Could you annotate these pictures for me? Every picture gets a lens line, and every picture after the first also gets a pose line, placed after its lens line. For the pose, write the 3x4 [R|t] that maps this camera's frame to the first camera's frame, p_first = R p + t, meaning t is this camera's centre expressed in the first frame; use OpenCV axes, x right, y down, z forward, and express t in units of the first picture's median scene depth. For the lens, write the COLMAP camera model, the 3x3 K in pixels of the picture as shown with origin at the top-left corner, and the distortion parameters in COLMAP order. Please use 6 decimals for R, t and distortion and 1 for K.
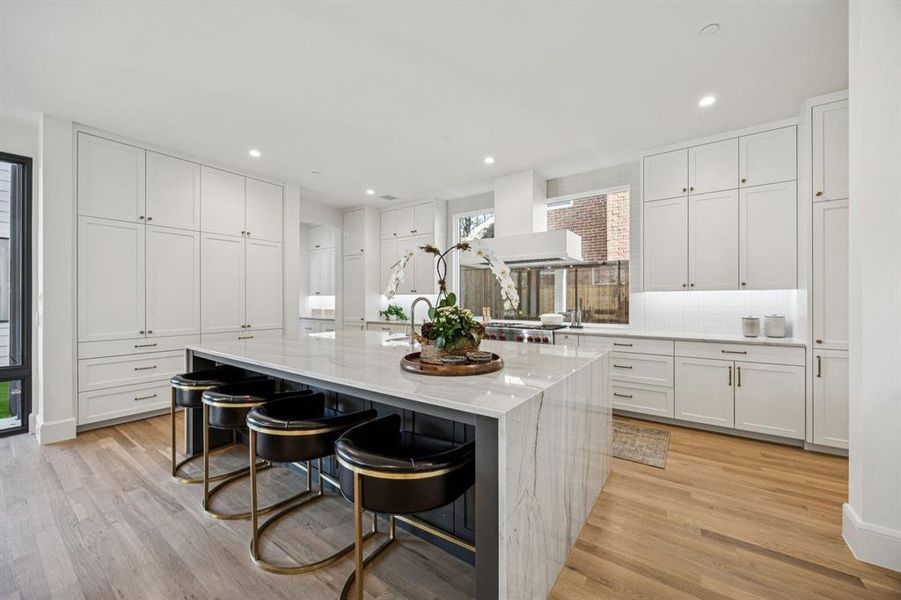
lens RADIAL K [[344.0, 0, 448.4], [0, 344.0, 297.9], [0, 0, 1]] dist [-0.001415, -0.000018]
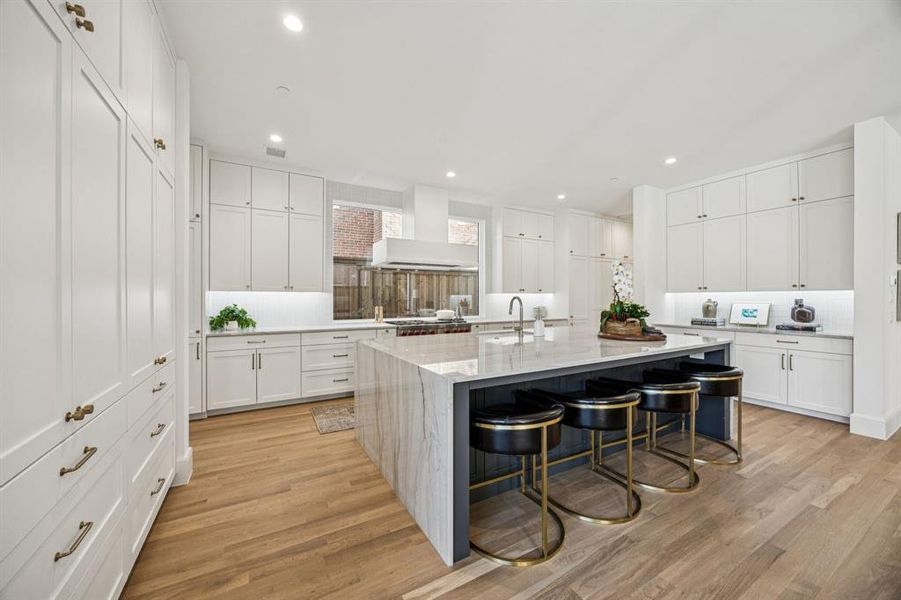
lens RADIAL K [[344.0, 0, 448.4], [0, 344.0, 297.9], [0, 0, 1]] dist [-0.001415, -0.000018]
pose [[0.420237, 0.001501, 0.907413, -0.826135], [-0.002916, 0.999996, -0.000304, 0.003453], [-0.907410, -0.002518, 0.420239, 0.489337]]
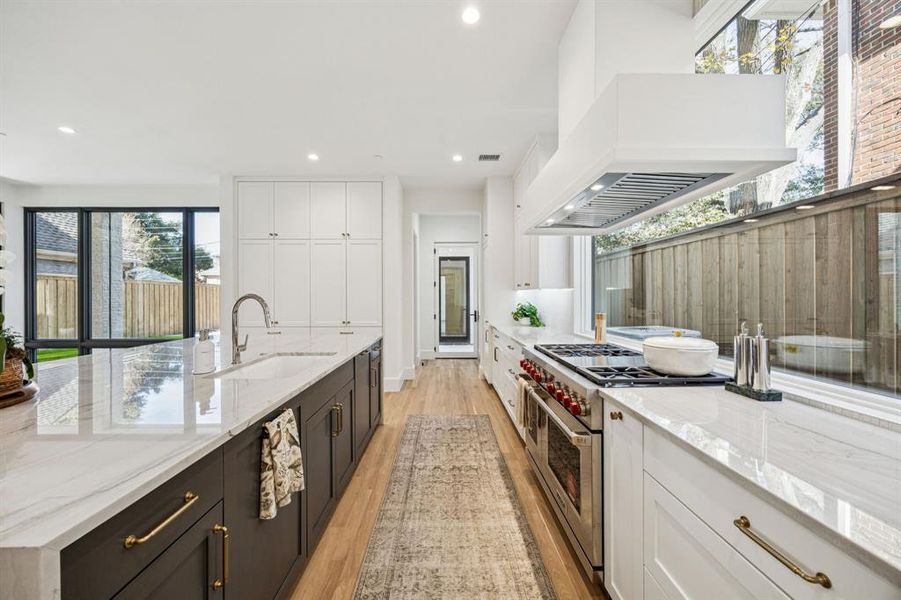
lens RADIAL K [[344.0, 0, 448.4], [0, 344.0, 297.9], [0, 0, 1]] dist [-0.001415, -0.000018]
pose [[0.596014, 0.003288, -0.802967, 0.456147], [0.006100, 0.999944, 0.008623, -0.000196], [0.802951, -0.010038, 0.595961, 0.619722]]
